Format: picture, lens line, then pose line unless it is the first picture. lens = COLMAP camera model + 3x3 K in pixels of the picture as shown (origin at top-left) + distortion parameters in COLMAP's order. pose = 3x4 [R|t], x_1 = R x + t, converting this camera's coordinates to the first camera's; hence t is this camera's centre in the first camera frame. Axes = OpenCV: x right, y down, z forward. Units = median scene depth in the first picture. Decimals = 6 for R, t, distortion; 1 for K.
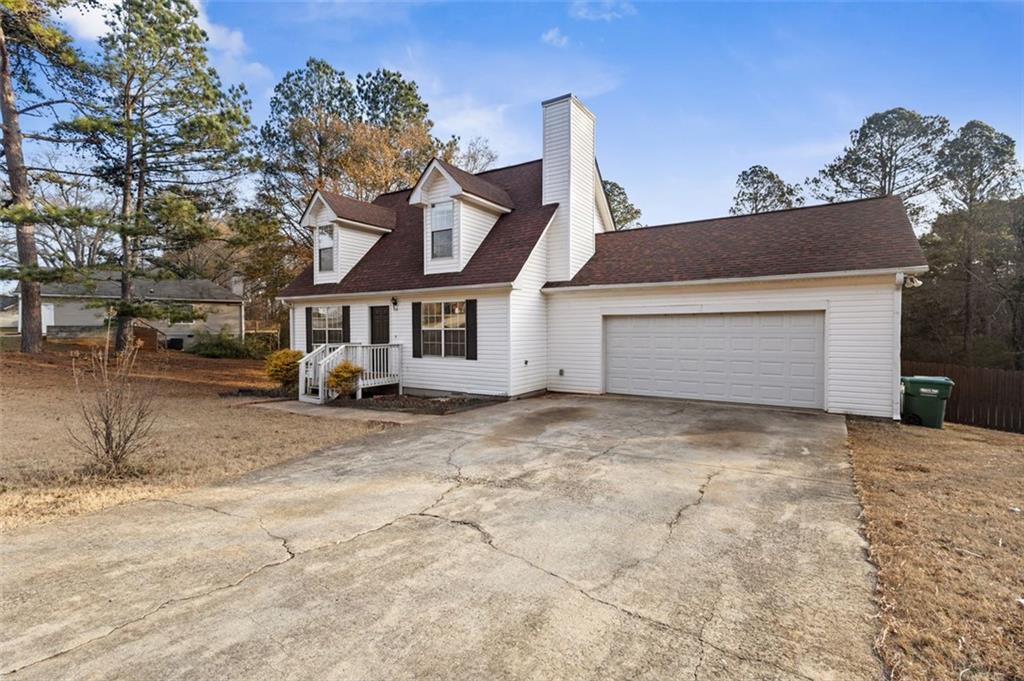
lens RADIAL K [[471.8, 0, 506.4], [0, 471.8, 334.1], [0, 0, 1]] dist [0.013205, -0.000296]
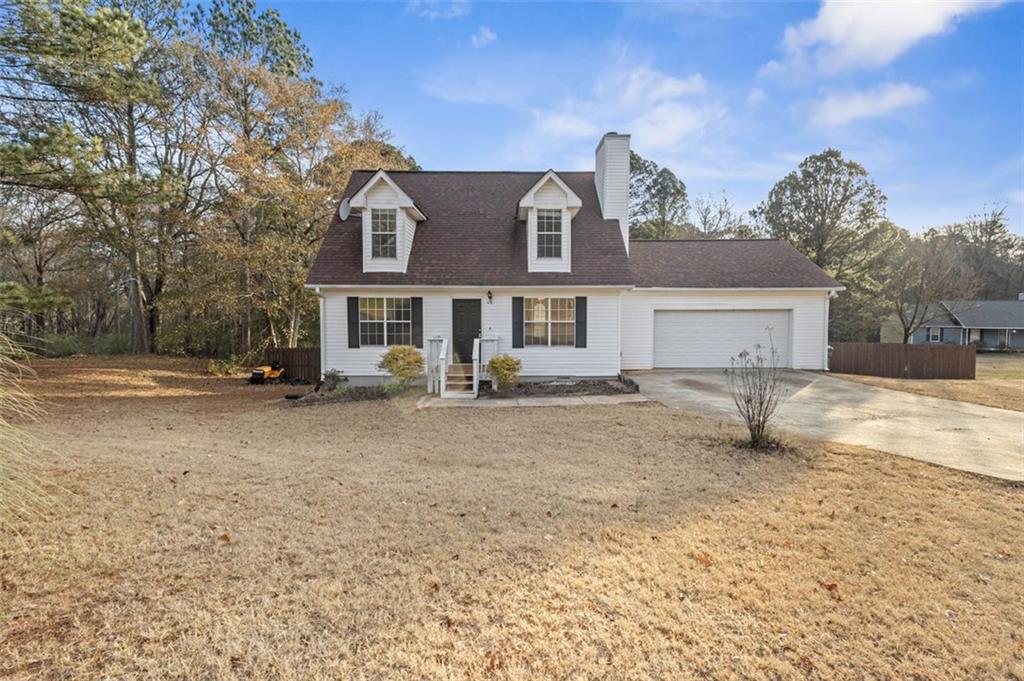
lens RADIAL K [[471.8, 0, 533.9], [0, 471.8, 327.4], [0, 0, 1]] dist [0.013205, -0.000296]
pose [[0.830804, -0.020260, 0.556196, -0.800791], [0.004579, 0.999552, 0.029570, -0.031148], [-0.556546, -0.022020, 0.830525, 0.086786]]
